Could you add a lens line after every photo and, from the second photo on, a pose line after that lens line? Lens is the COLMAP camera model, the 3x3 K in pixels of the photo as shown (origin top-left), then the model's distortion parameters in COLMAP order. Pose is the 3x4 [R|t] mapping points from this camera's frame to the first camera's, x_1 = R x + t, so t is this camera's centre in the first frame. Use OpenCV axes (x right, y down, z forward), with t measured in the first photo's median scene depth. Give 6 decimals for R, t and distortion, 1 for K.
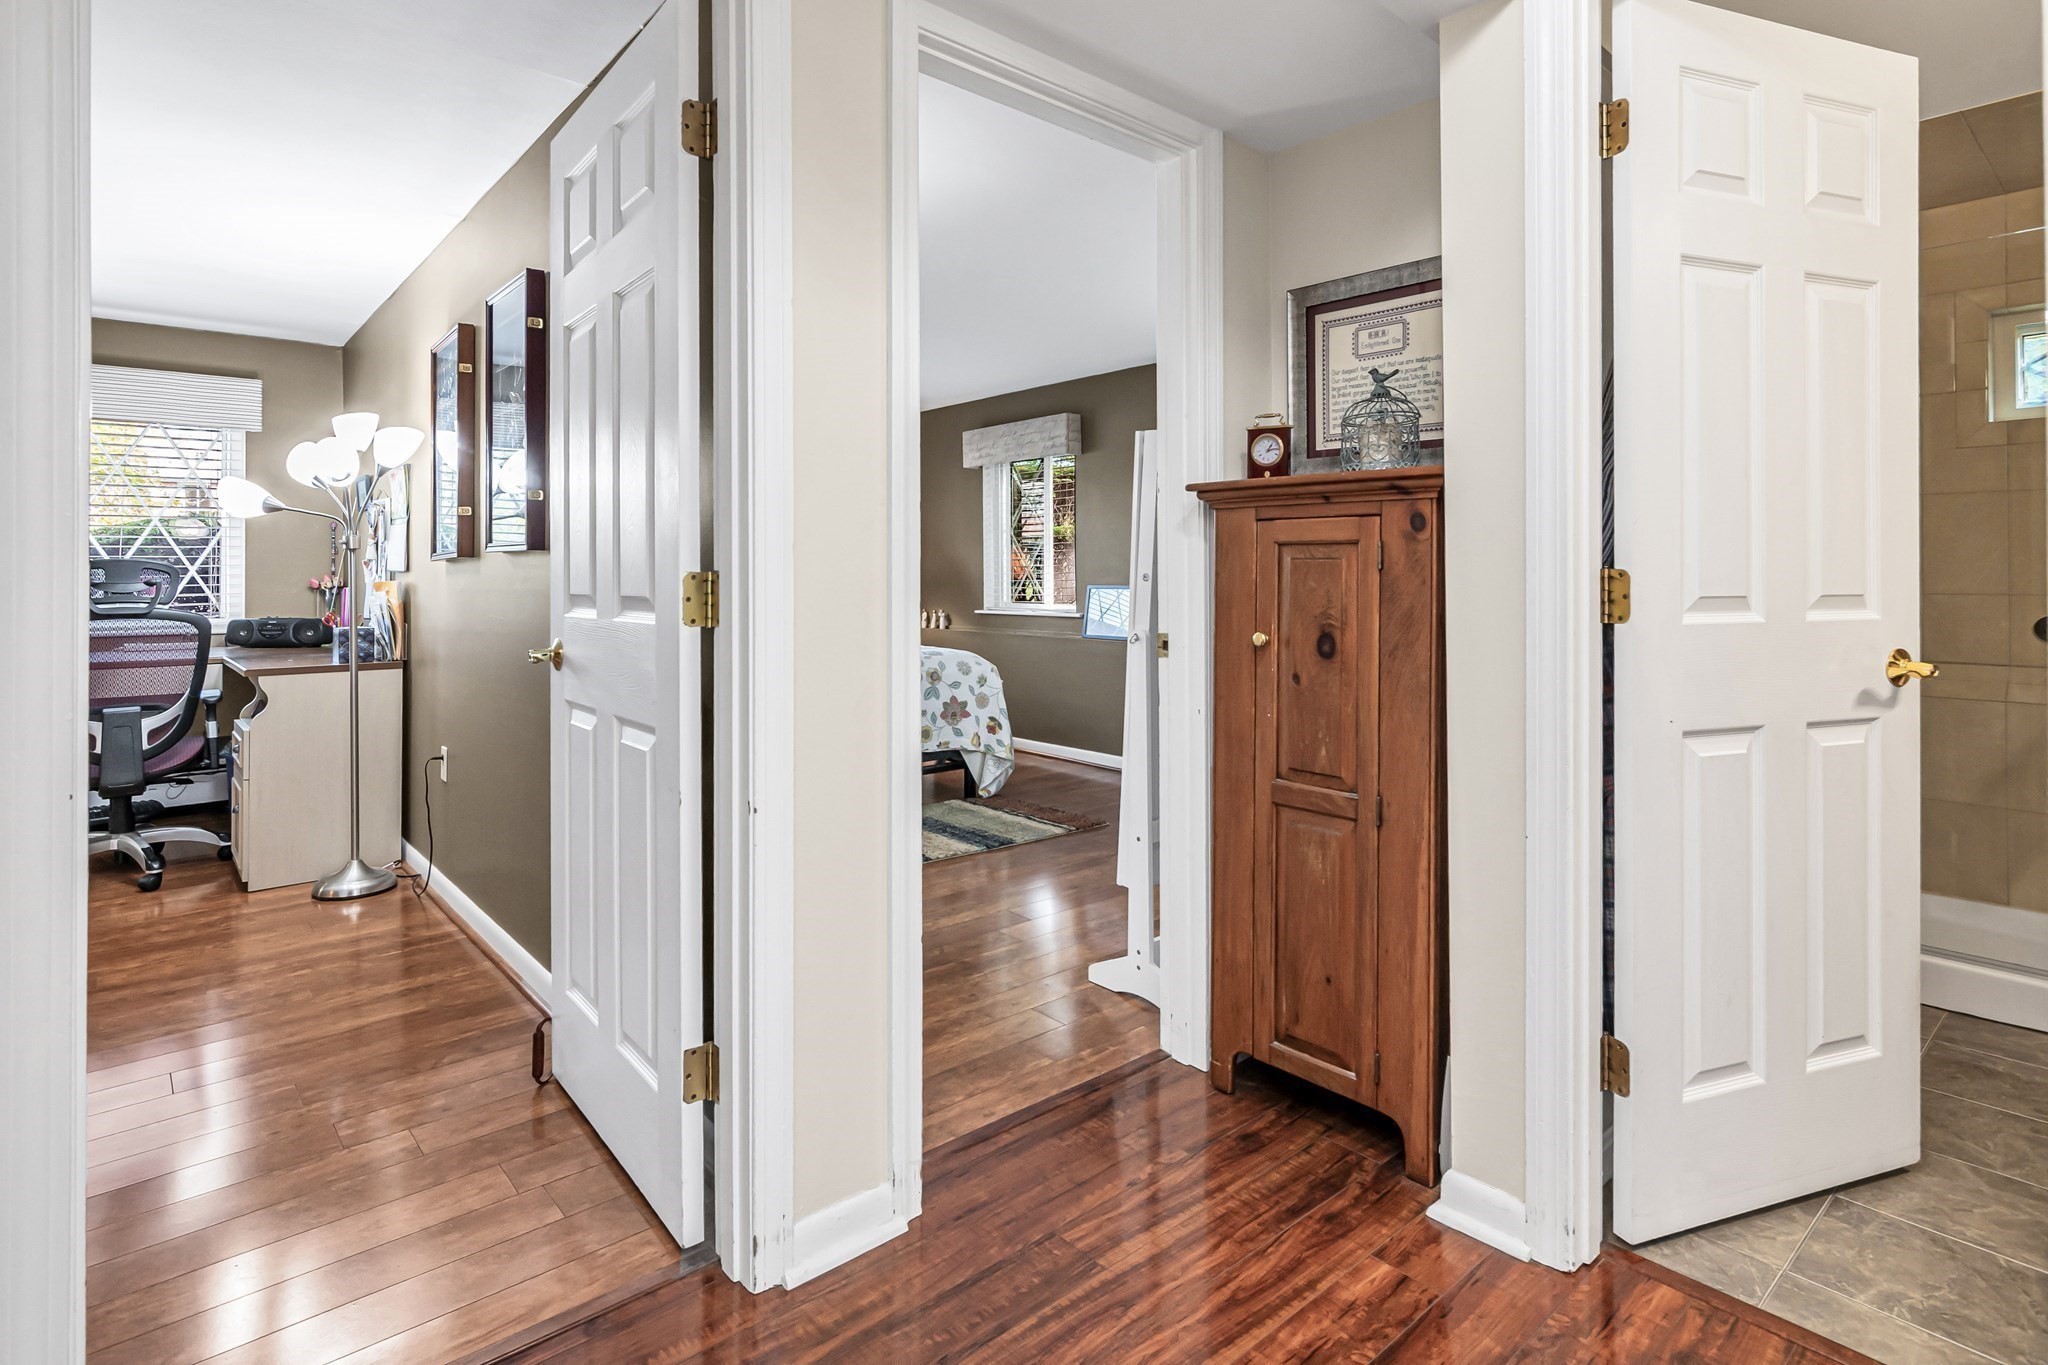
lens RADIAL K [[1034.3, 0, 1027.4], [0, 1034.3, 575.4], [0, 0, 1]] dist [-0.000254, 0.000696]
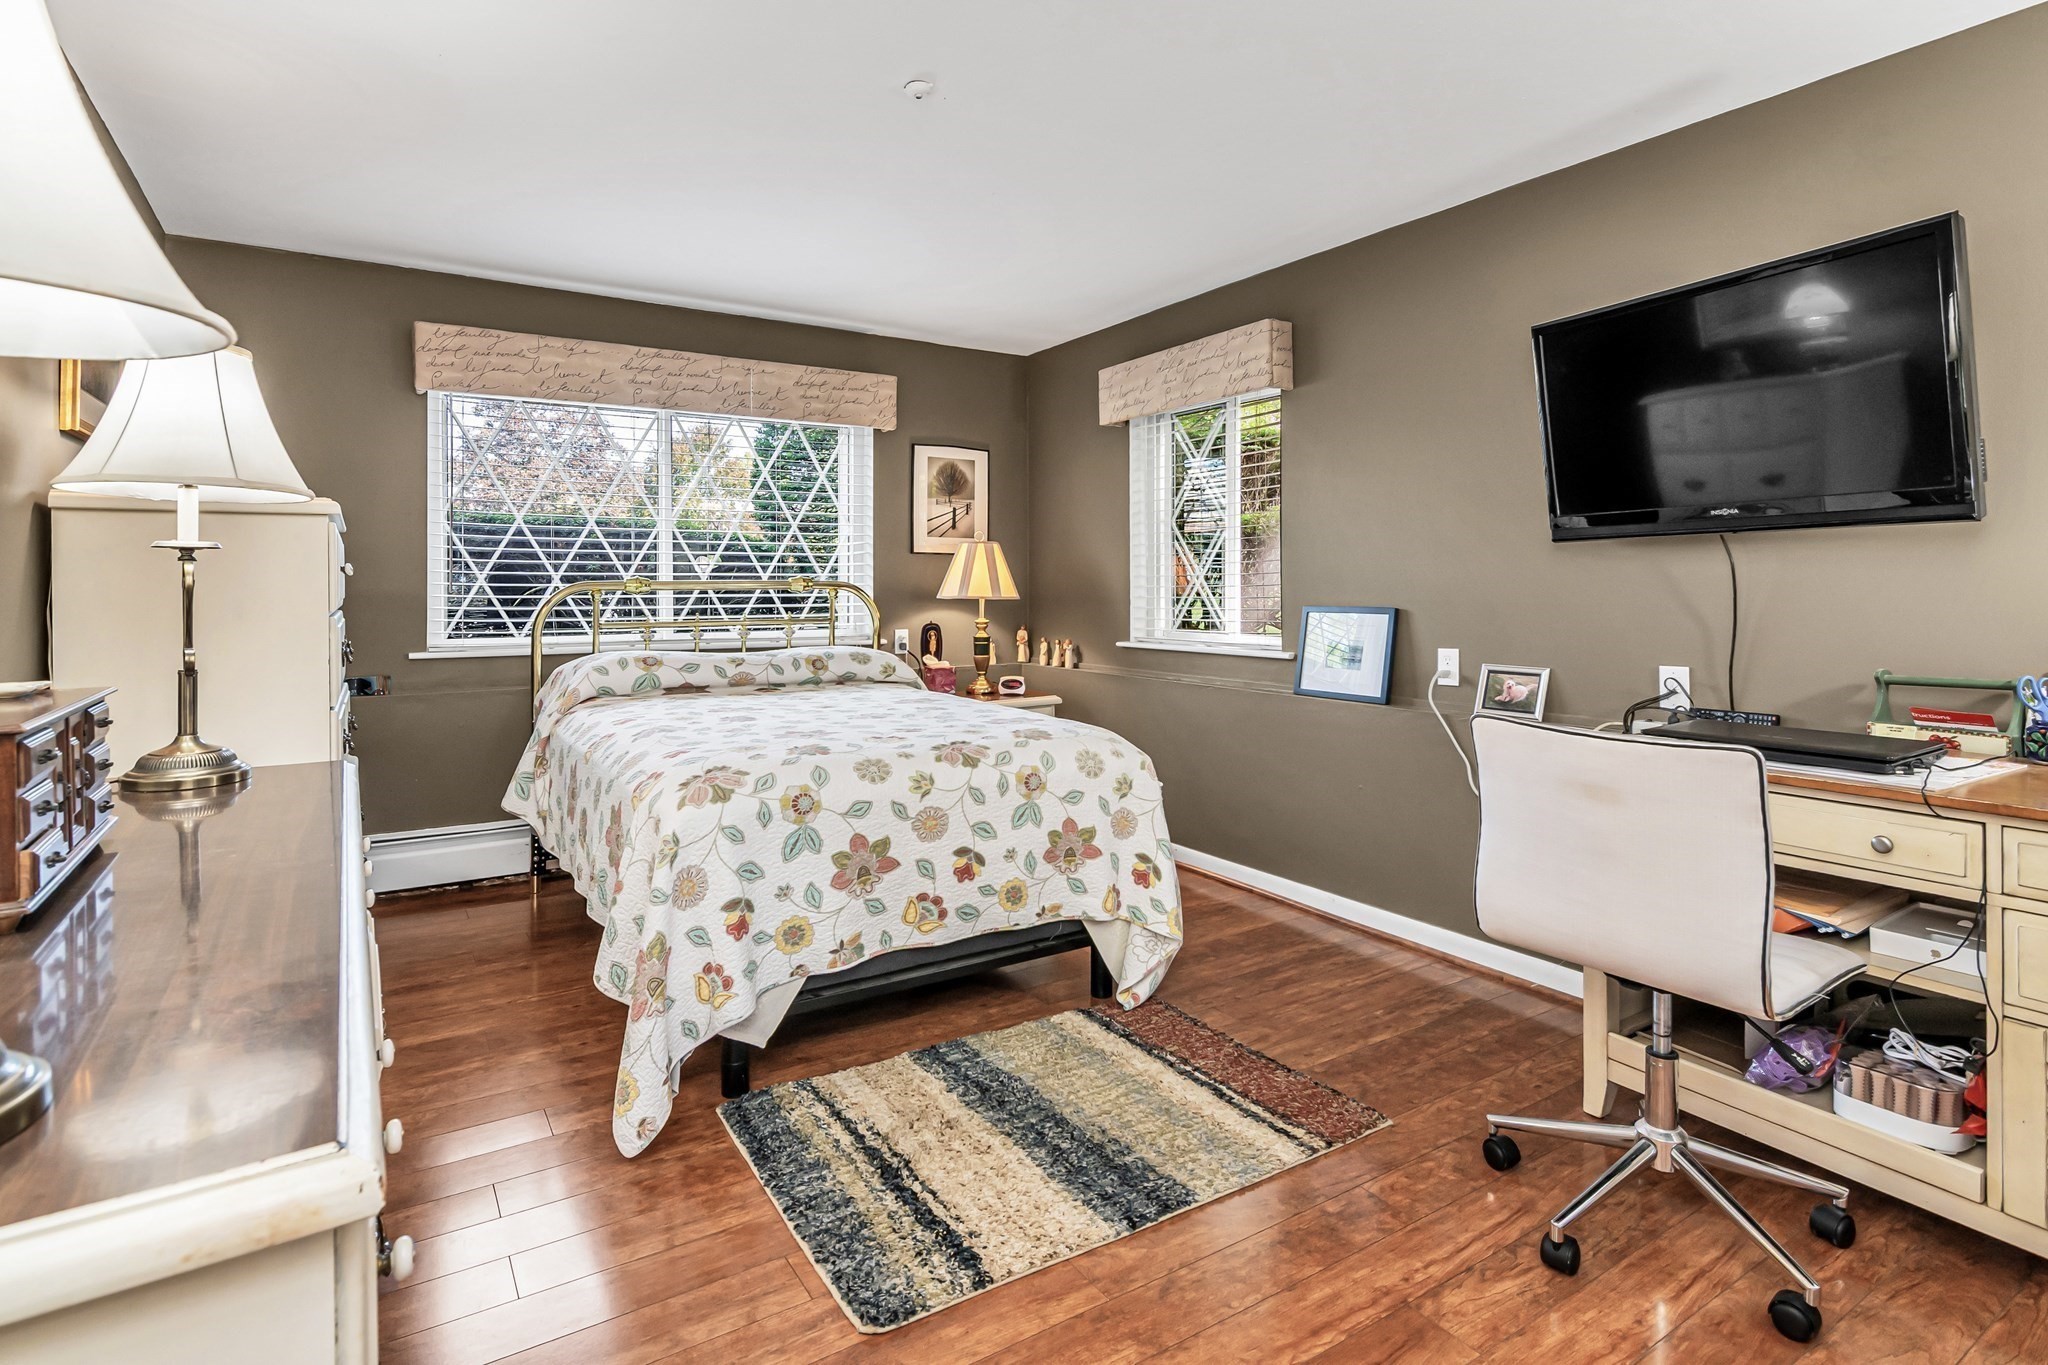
lens RADIAL K [[1034.3, 0, 1027.4], [0, 1034.3, 575.4], [0, 0, 1]] dist [-0.000254, 0.000696]
pose [[0.989120, 0.002024, -0.147095, -0.014377], [-0.003430, 0.999951, -0.009306, -0.002885], [0.147069, 0.009709, 0.989079, 0.455452]]
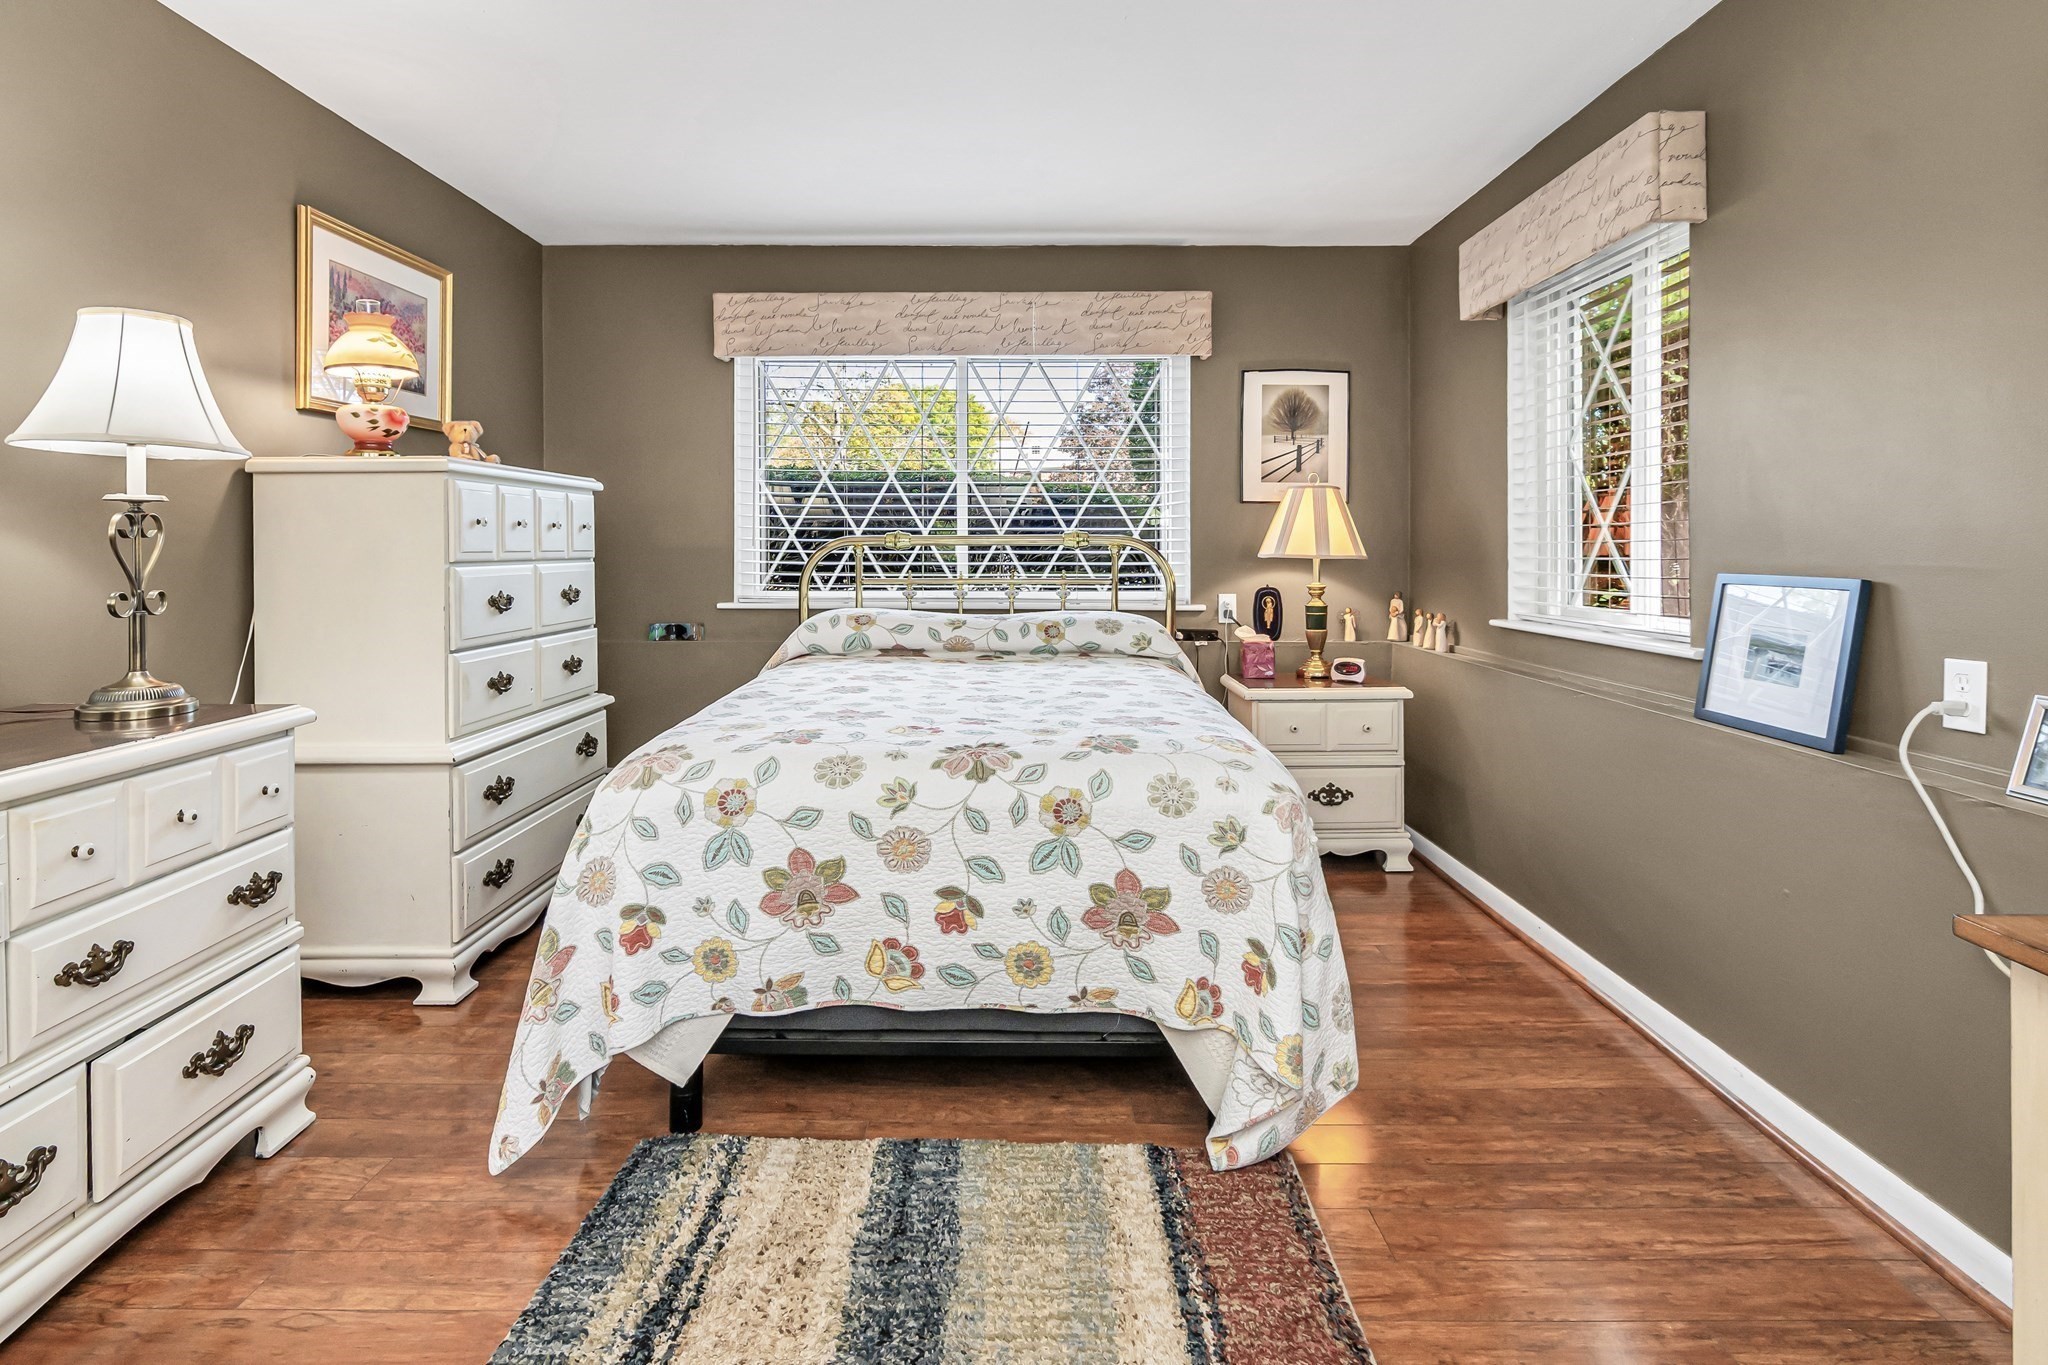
lens RADIAL K [[1026.8, 0, 1065.4], [0, 1026.8, 546.9], [0, 0, 1]] dist [0.000879, -0.001147]
pose [[0.746542, 0.006107, -0.665311, 0.151075], [-0.004960, 0.999981, 0.003613, -0.000314], [0.665320, 0.000602, 0.746558, 0.687790]]
